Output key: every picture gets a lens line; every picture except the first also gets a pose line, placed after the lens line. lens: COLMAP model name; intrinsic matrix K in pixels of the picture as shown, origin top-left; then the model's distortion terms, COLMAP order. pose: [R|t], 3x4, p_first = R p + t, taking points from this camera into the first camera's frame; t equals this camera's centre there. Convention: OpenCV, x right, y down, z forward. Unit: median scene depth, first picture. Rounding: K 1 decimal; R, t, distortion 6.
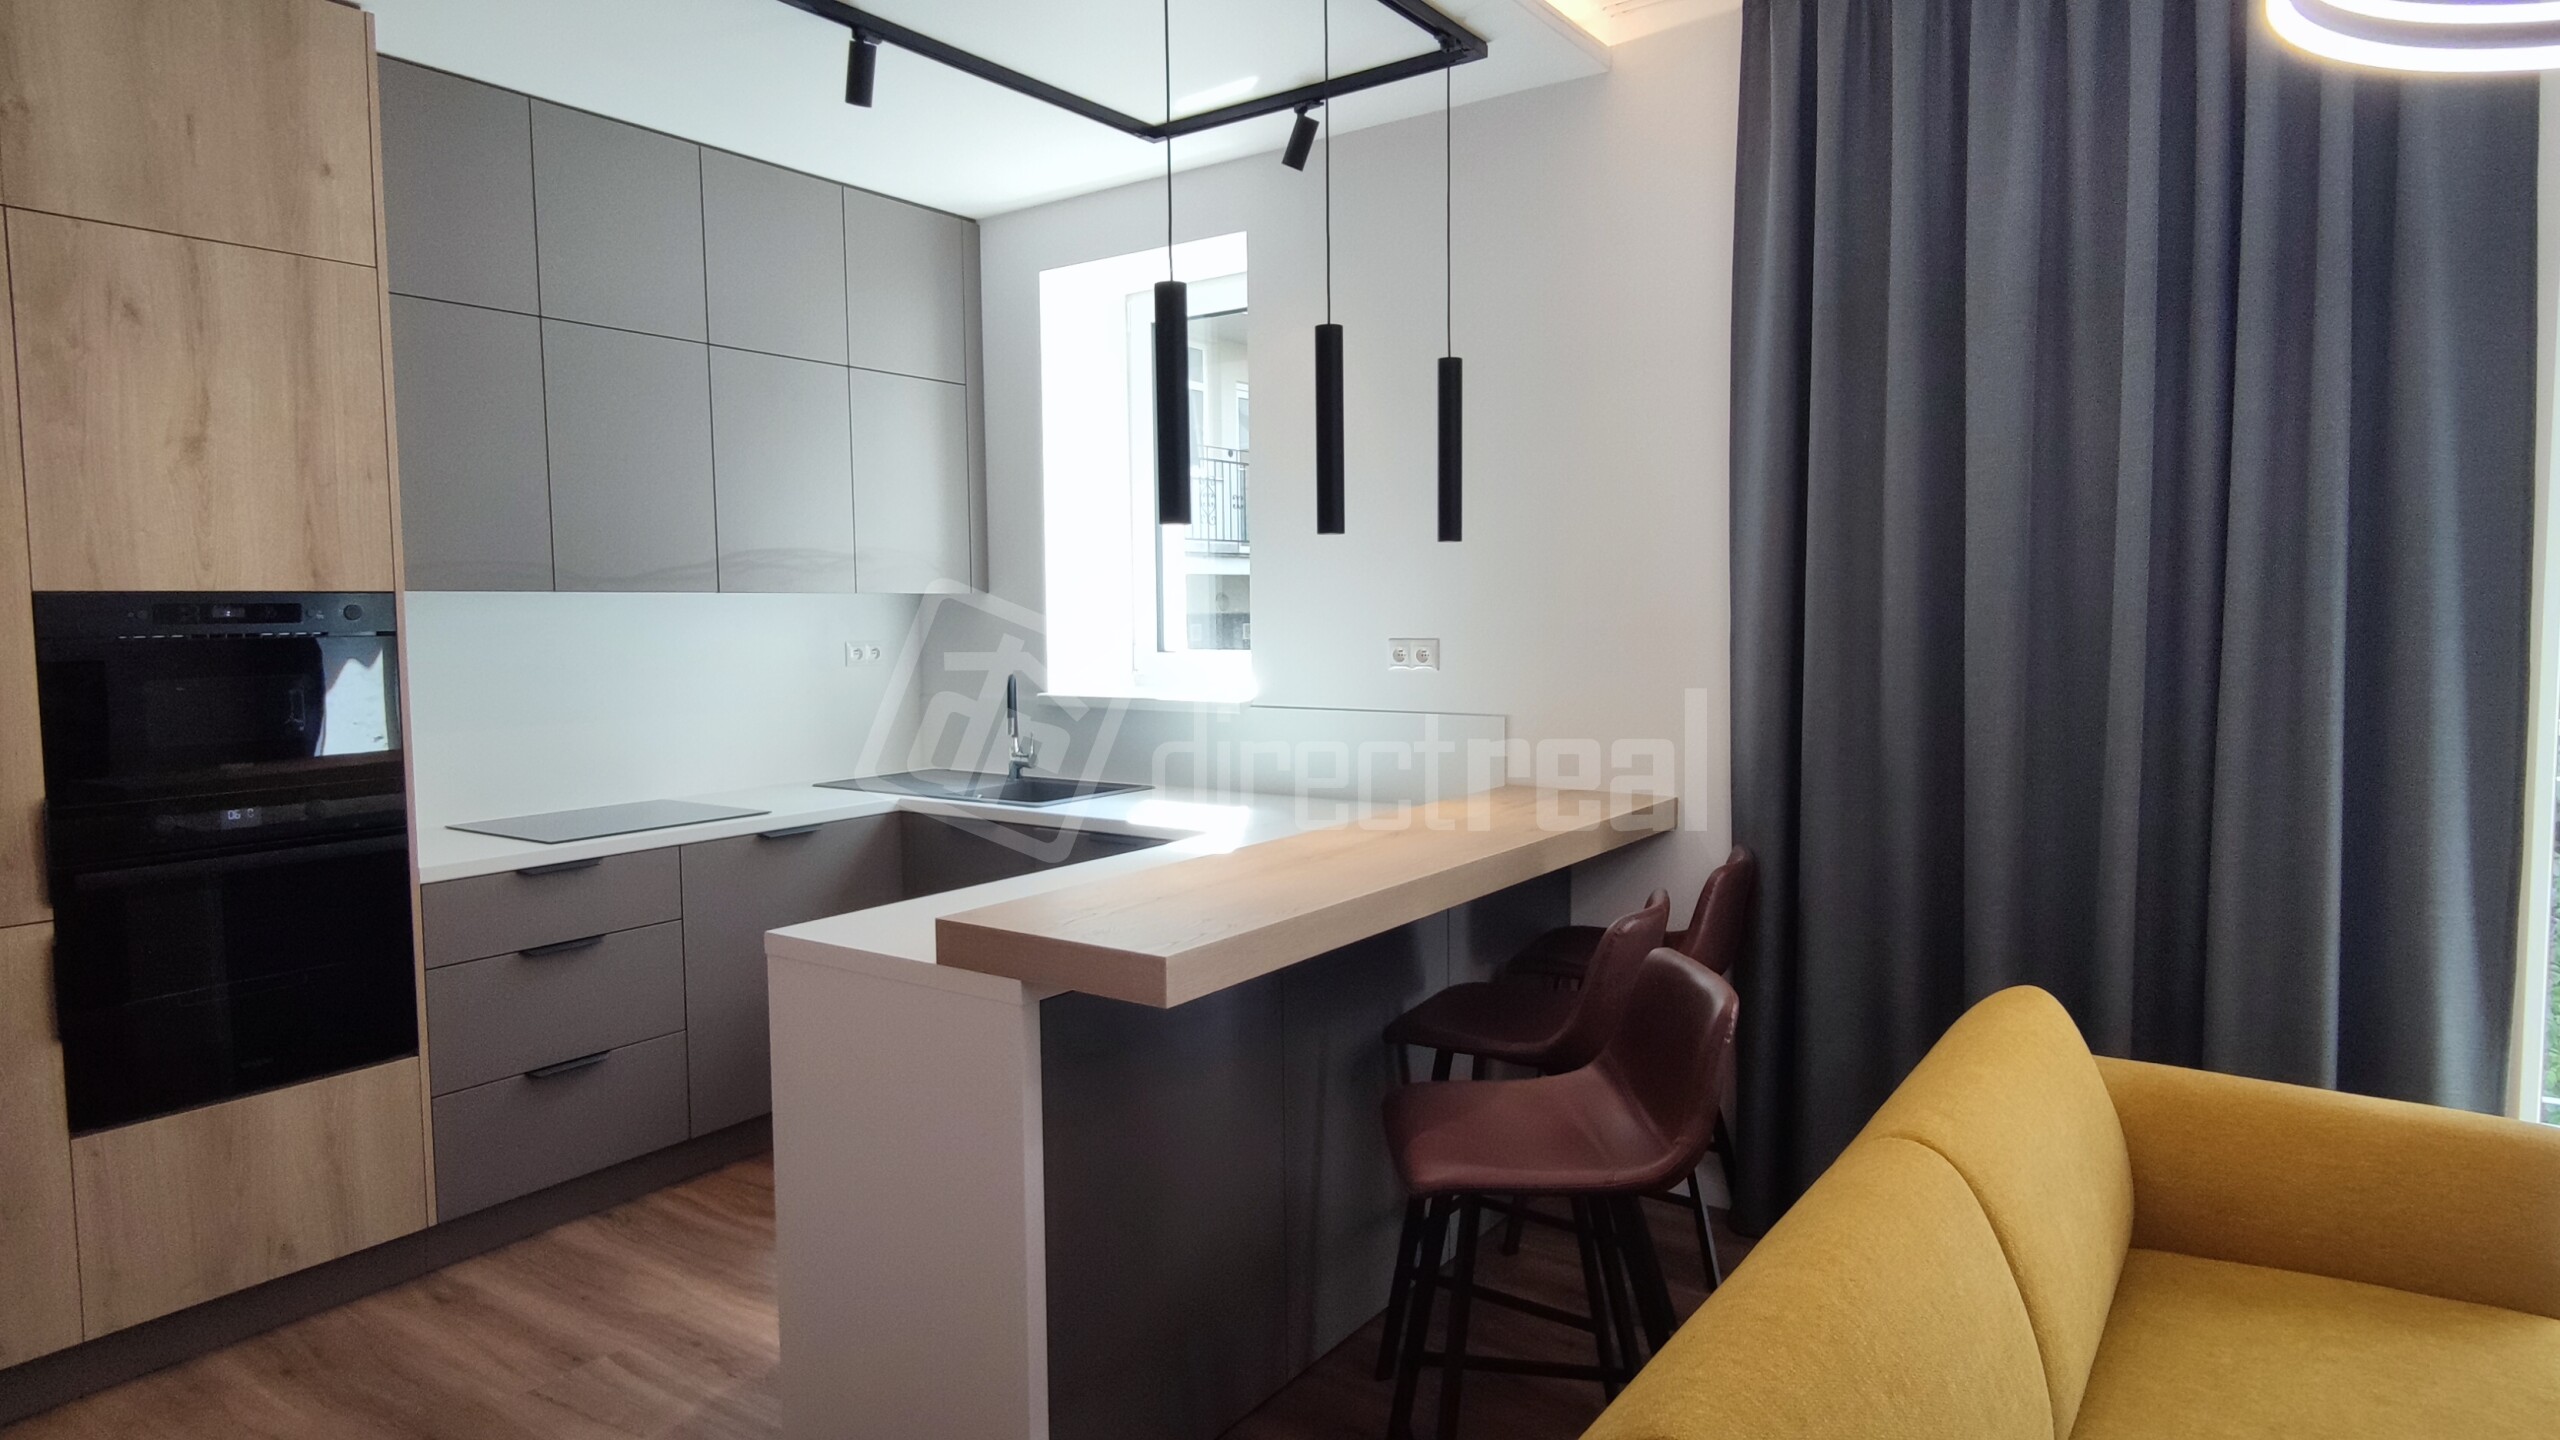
lens RADIAL K [[1464.8, 0, 1282.9], [0, 1464.8, 705.9], [0, 0, 1]] dist [0.021483, -0.016645]
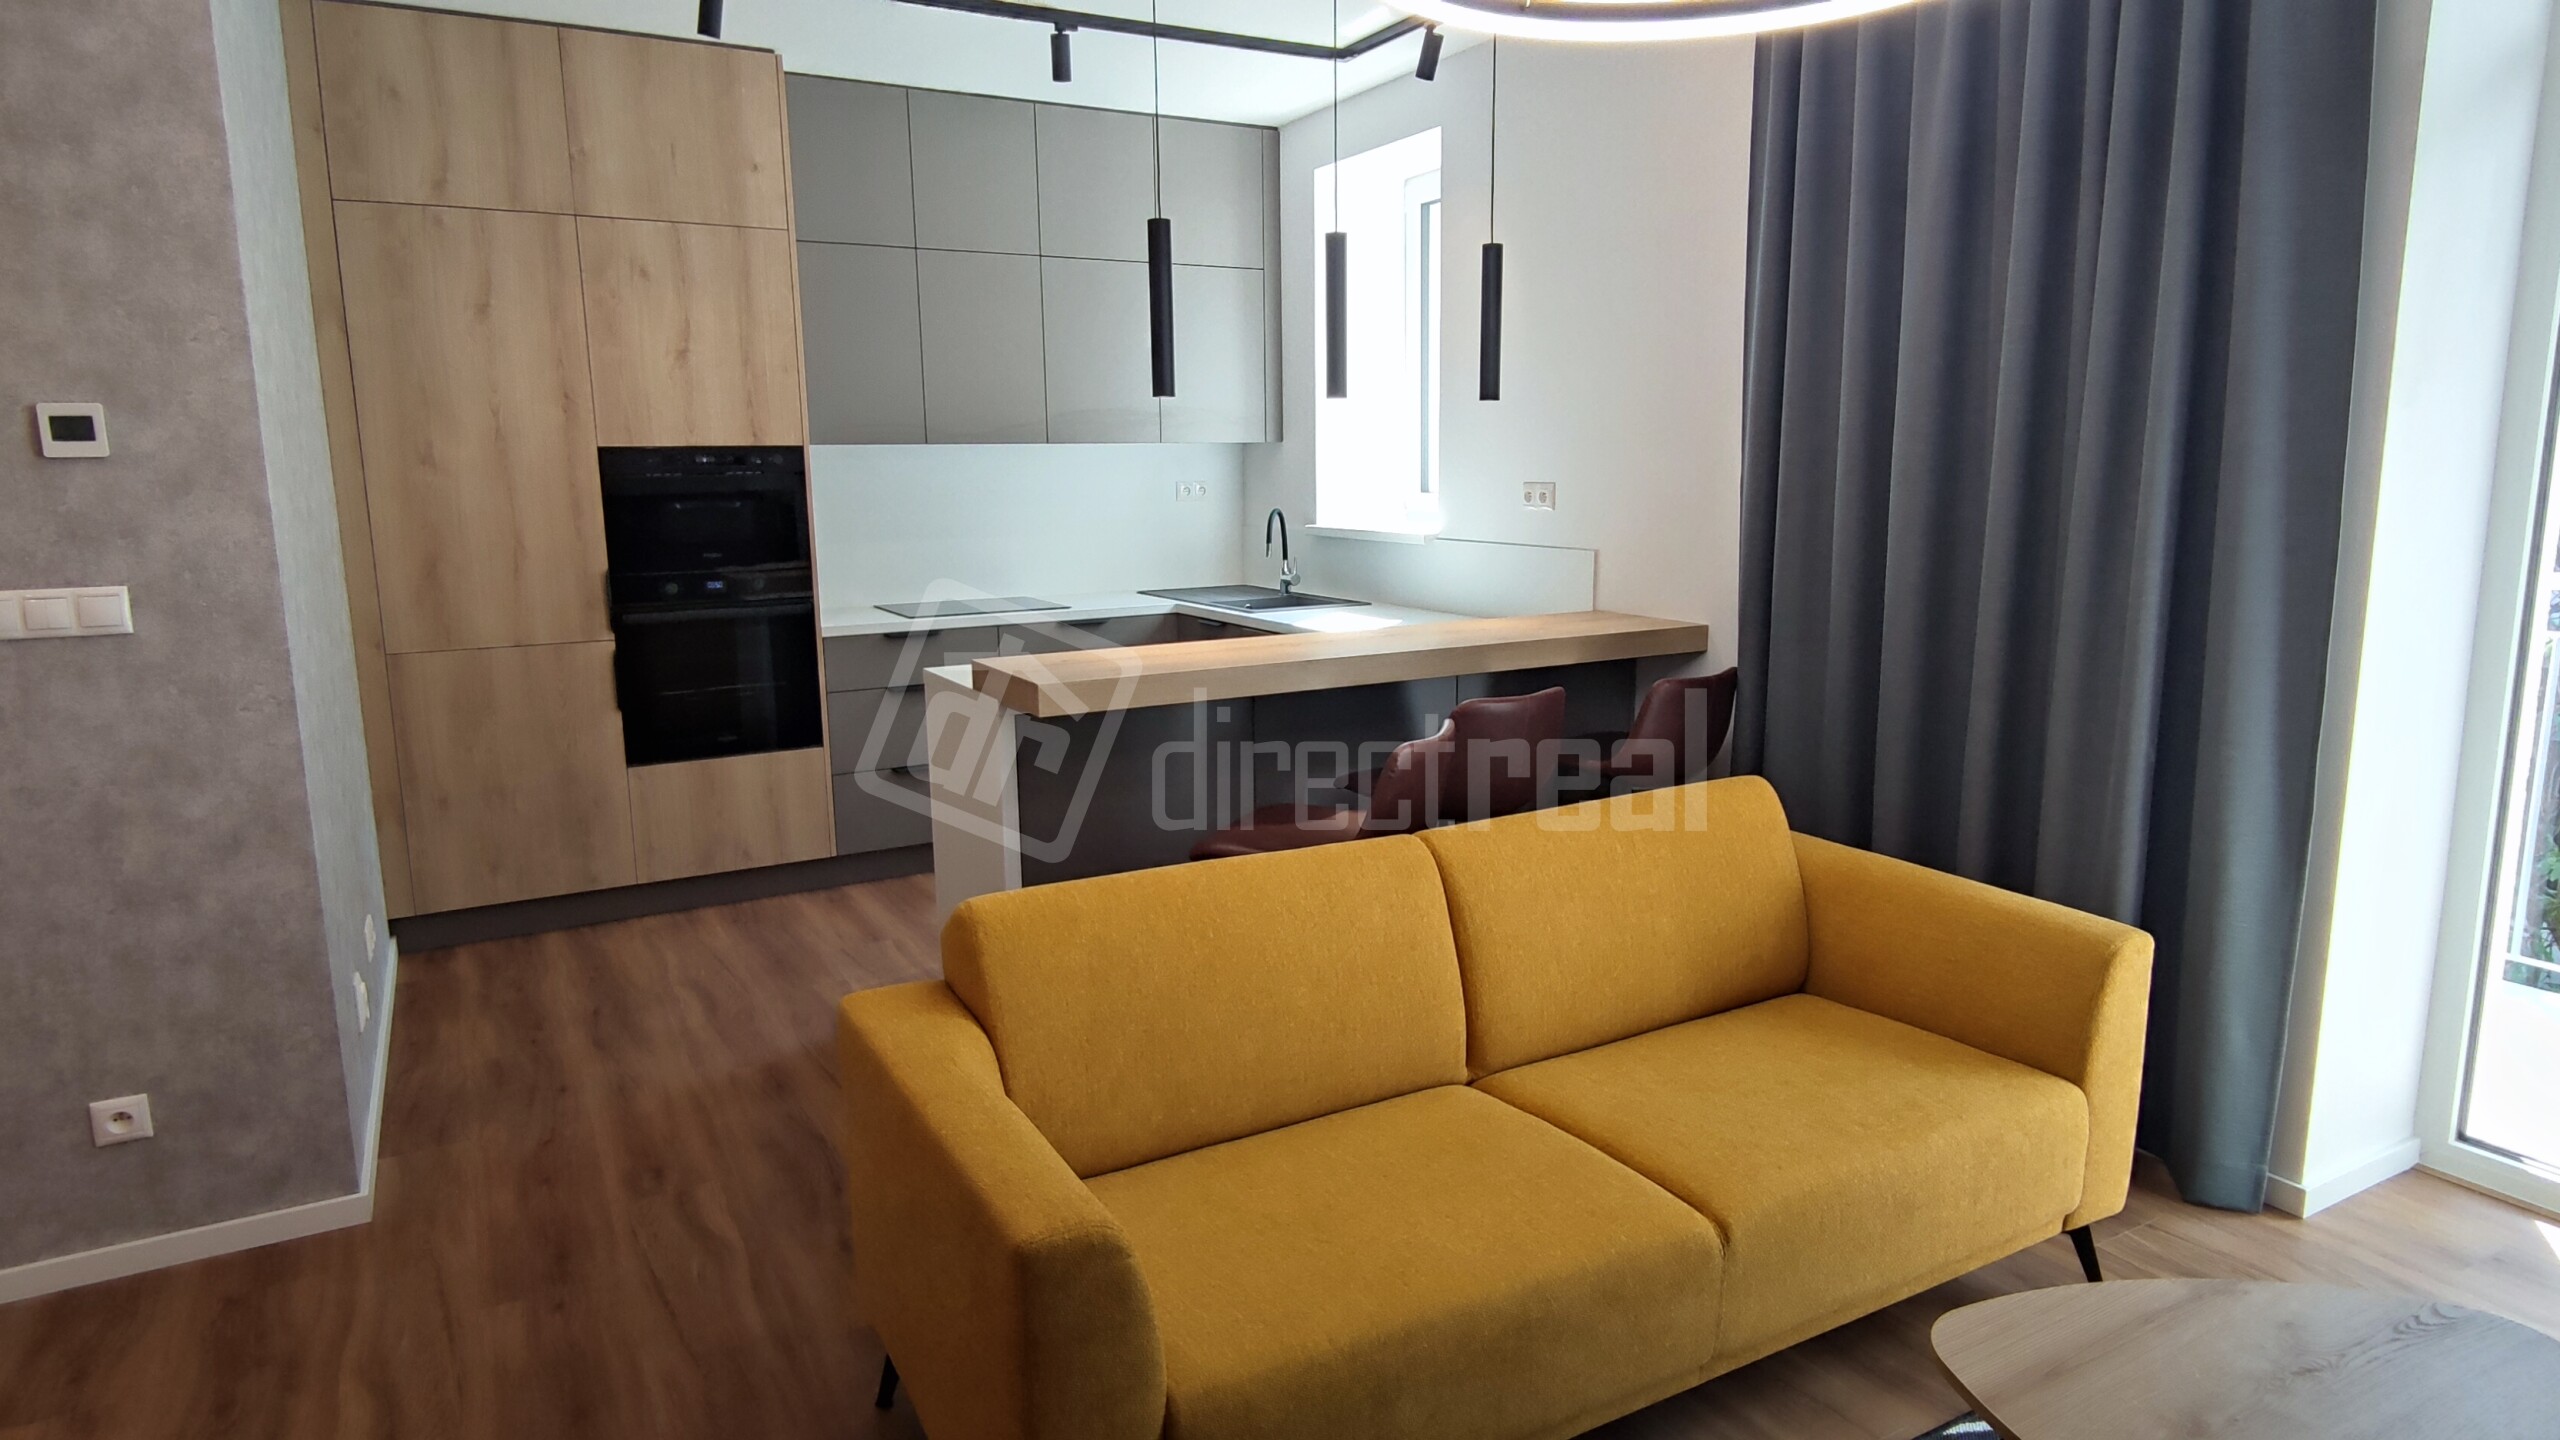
lens RADIAL K [[1464.8, 0, 1286.8], [0, 1464.8, 709.3], [0, 0, 1]] dist [0.021483, -0.016645]
pose [[0.904967, 0.072924, -0.419186, 0.517280], [-0.027007, 0.993061, 0.114455, 0.006908], [0.424624, -0.092257, 0.900657, -0.189911]]
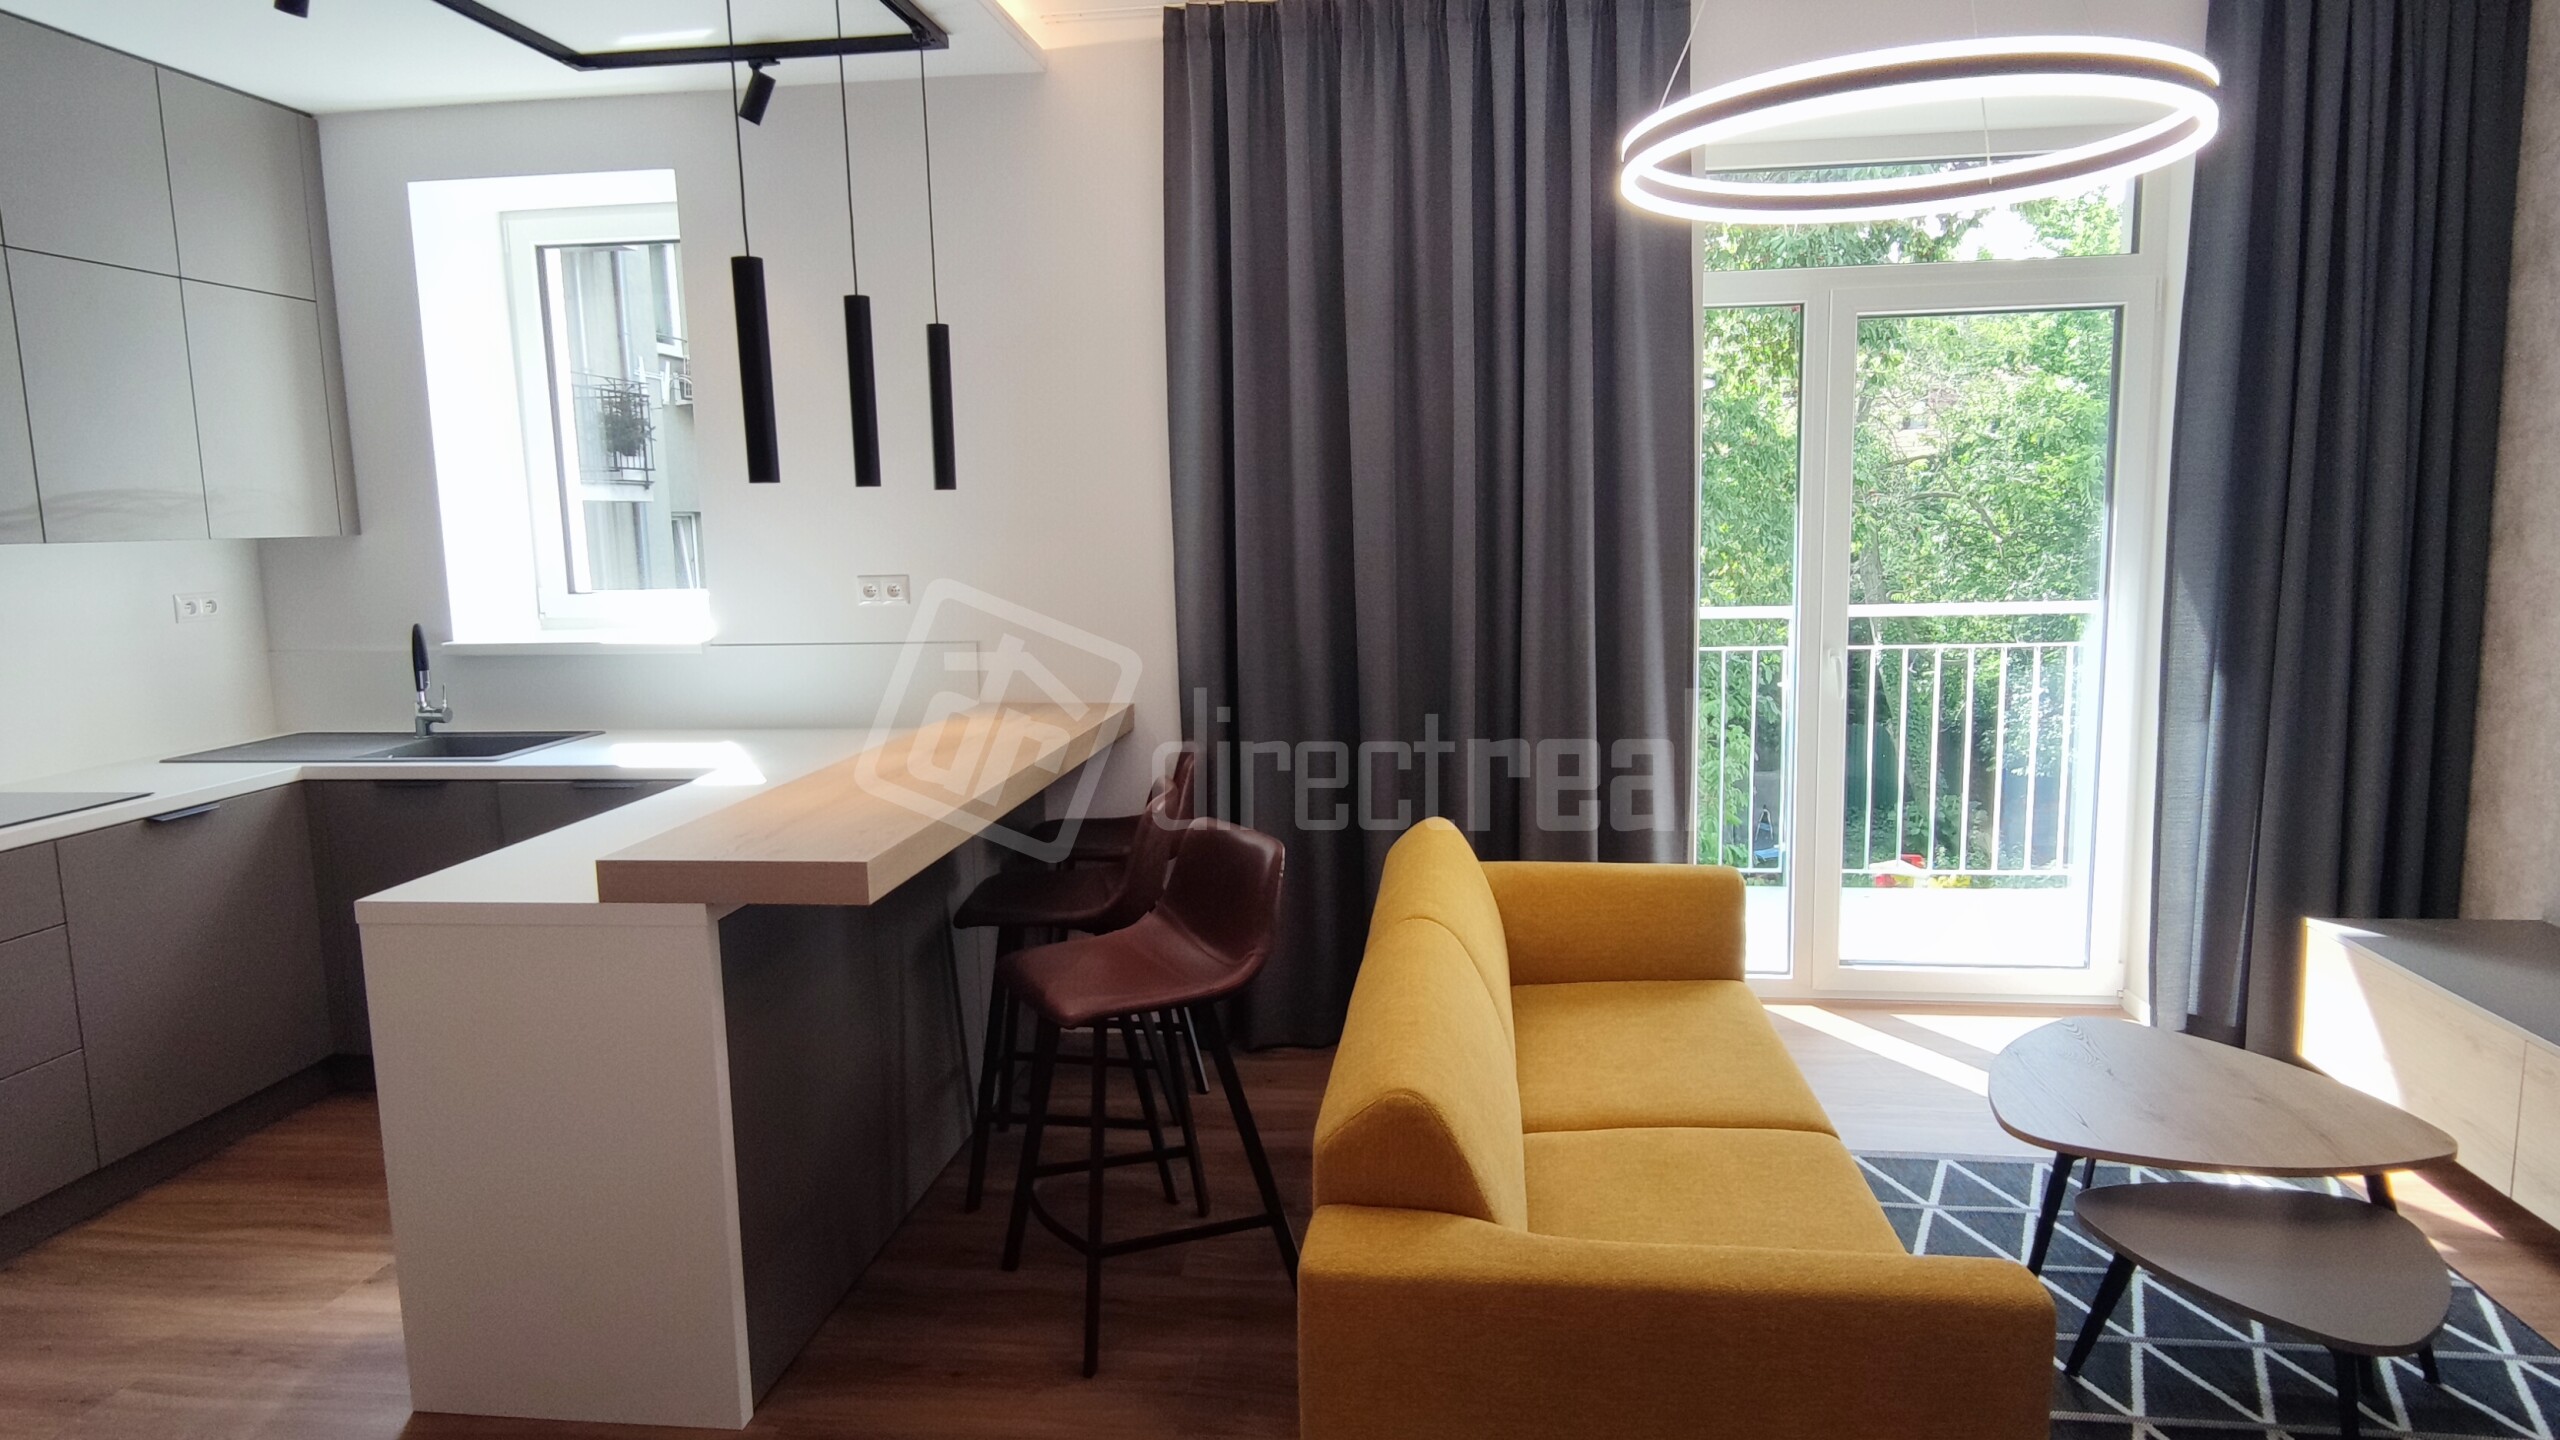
lens RADIAL K [[1464.8, 0, 1282.2], [0, 1464.8, 708.3], [0, 0, 1]] dist [0.021483, -0.016645]
pose [[0.879759, -0.070281, 0.470196, -0.211361], [0.043644, 0.996776, 0.067331, -0.010427], [-0.473412, -0.038714, 0.879990, -0.121286]]
